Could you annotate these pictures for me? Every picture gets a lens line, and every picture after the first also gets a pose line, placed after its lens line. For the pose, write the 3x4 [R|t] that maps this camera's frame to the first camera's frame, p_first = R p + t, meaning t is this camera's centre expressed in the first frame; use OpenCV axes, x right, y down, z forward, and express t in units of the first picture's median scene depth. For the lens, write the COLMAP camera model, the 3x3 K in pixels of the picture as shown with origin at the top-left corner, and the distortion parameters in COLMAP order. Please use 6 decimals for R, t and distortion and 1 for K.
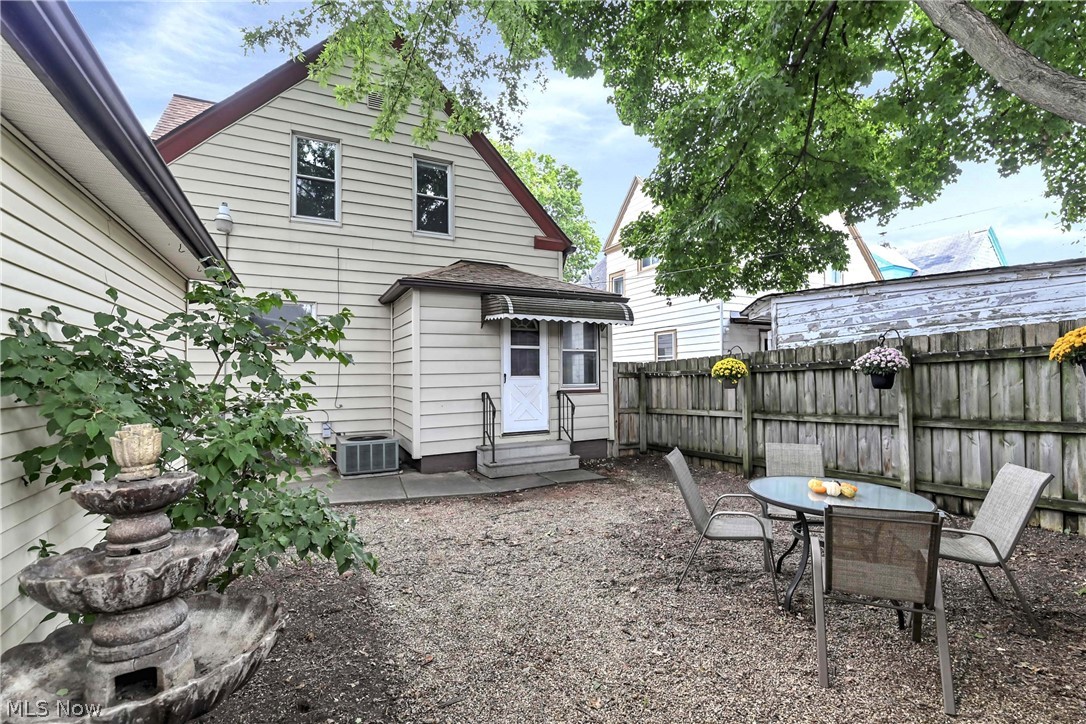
lens RADIAL K [[482.9, 0, 551.0], [0, 482.9, 365.3], [0, 0, 1]] dist [-0.010696, -0.000516]
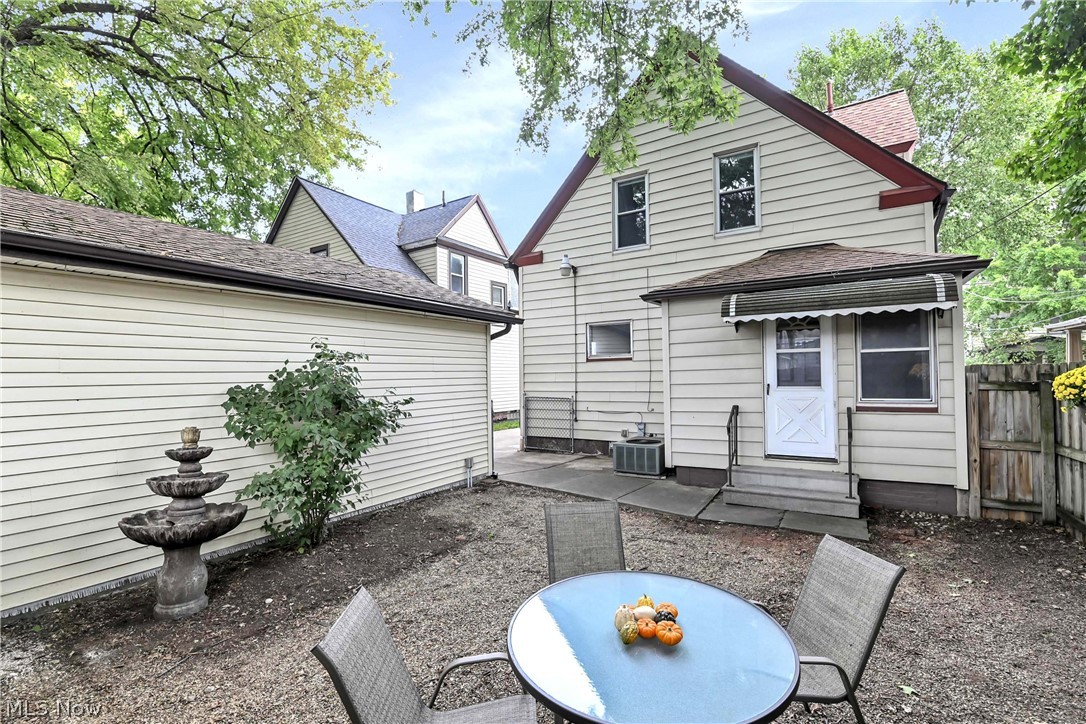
lens RADIAL K [[482.9, 0, 553.8], [0, 482.9, 366.3], [0, 0, 1]] dist [-0.010696, -0.000516]
pose [[0.518306, -0.016022, -0.855045, 0.427233], [0.031367, 0.999508, 0.000284, -0.025180], [0.854620, -0.026967, 0.518553, 0.246282]]
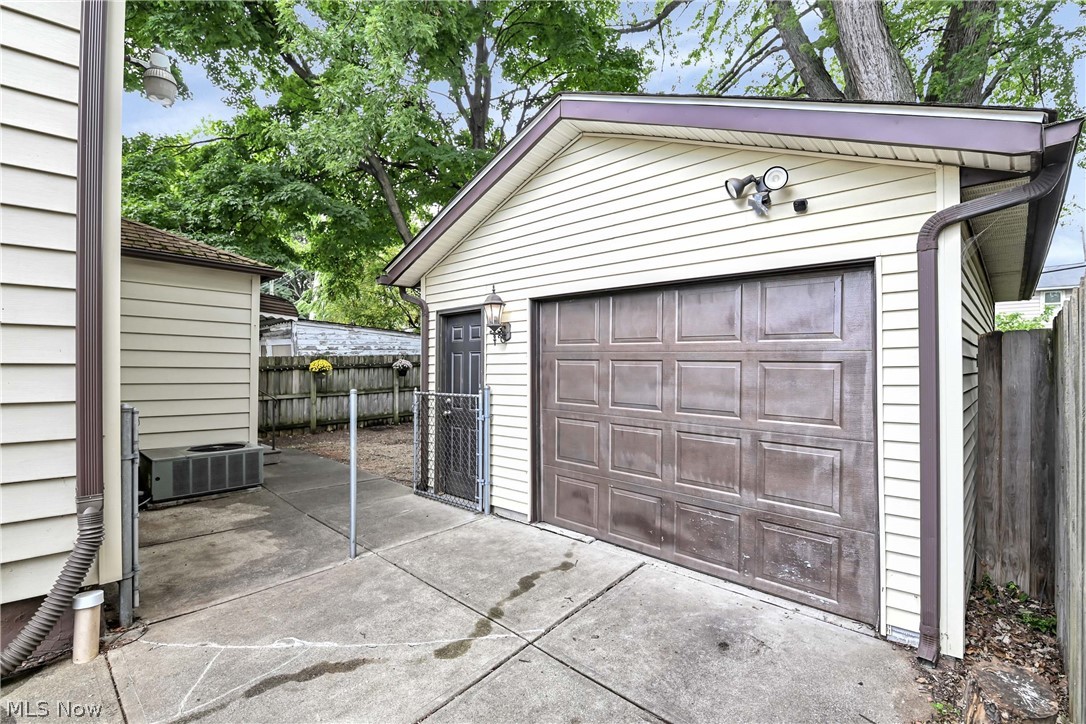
lens RADIAL K [[499.4, 0, 541.0], [0, 499.4, 364.3], [0, 0, 1]] dist [-0.000140, -0.000001]
pose [[-0.331717, 0.007085, 0.943352, -1.279559], [-0.027657, 0.999469, -0.017231, 0.006976], [-0.942974, -0.031806, -0.331345, 0.758834]]
